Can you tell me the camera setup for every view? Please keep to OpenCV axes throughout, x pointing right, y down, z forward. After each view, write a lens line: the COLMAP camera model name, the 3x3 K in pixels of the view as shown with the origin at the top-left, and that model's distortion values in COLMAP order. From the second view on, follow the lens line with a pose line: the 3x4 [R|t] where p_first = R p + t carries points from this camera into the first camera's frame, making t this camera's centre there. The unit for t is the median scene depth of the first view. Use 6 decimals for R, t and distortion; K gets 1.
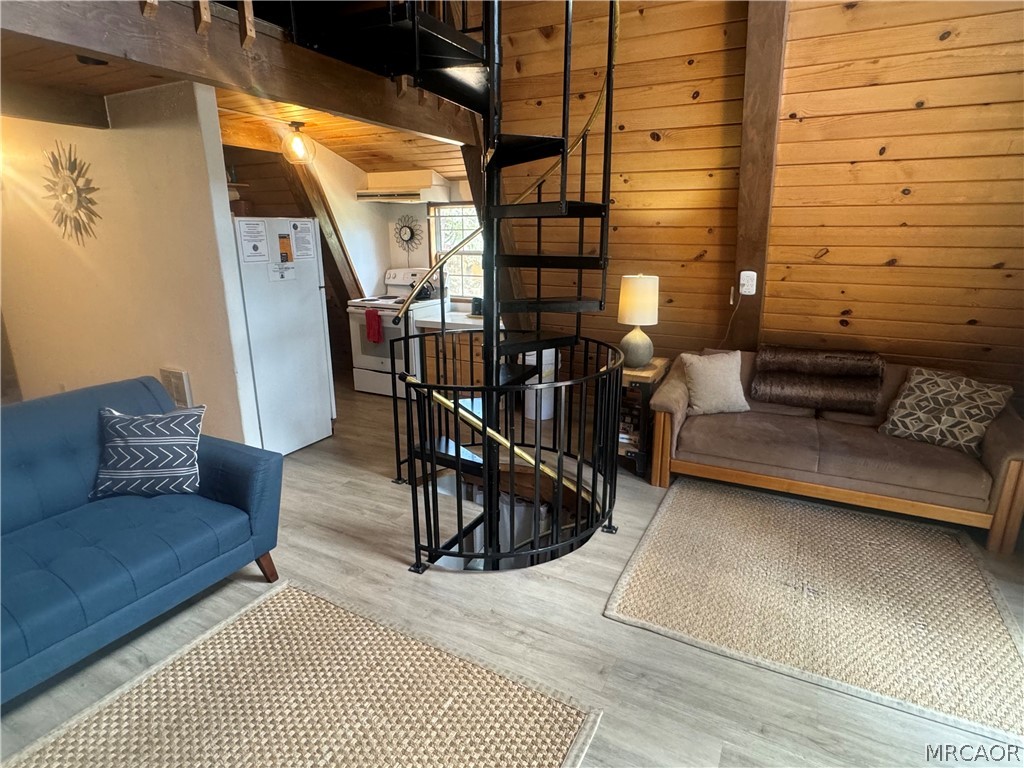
lens RADIAL K [[564.0, 0, 512.8], [0, 564.0, 385.1], [0, 0, 1]] dist [0.000537, 0.000082]
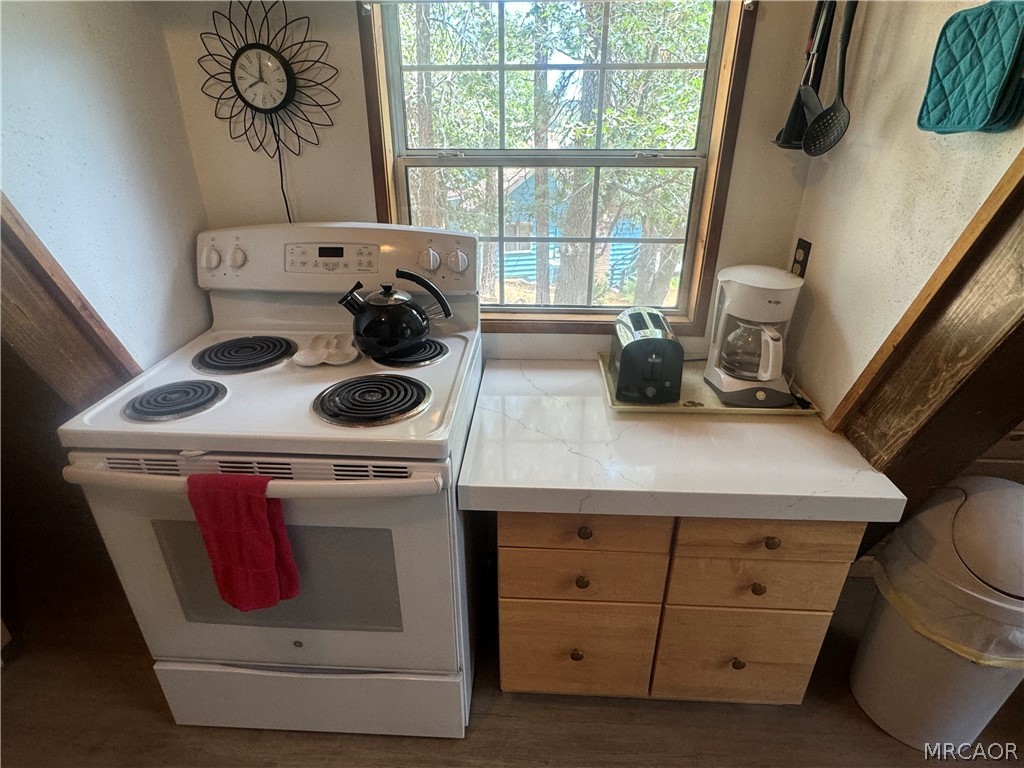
lens RADIAL K [[564.0, 0, 511.3], [0, 564.0, 385.6], [0, 0, 1]] dist [0.000537, 0.000082]
pose [[0.907461, -0.187919, 0.375768, -0.207486], [0.111809, 0.970158, 0.215157, -0.180678], [-0.404986, -0.153232, 0.901391, 0.715457]]
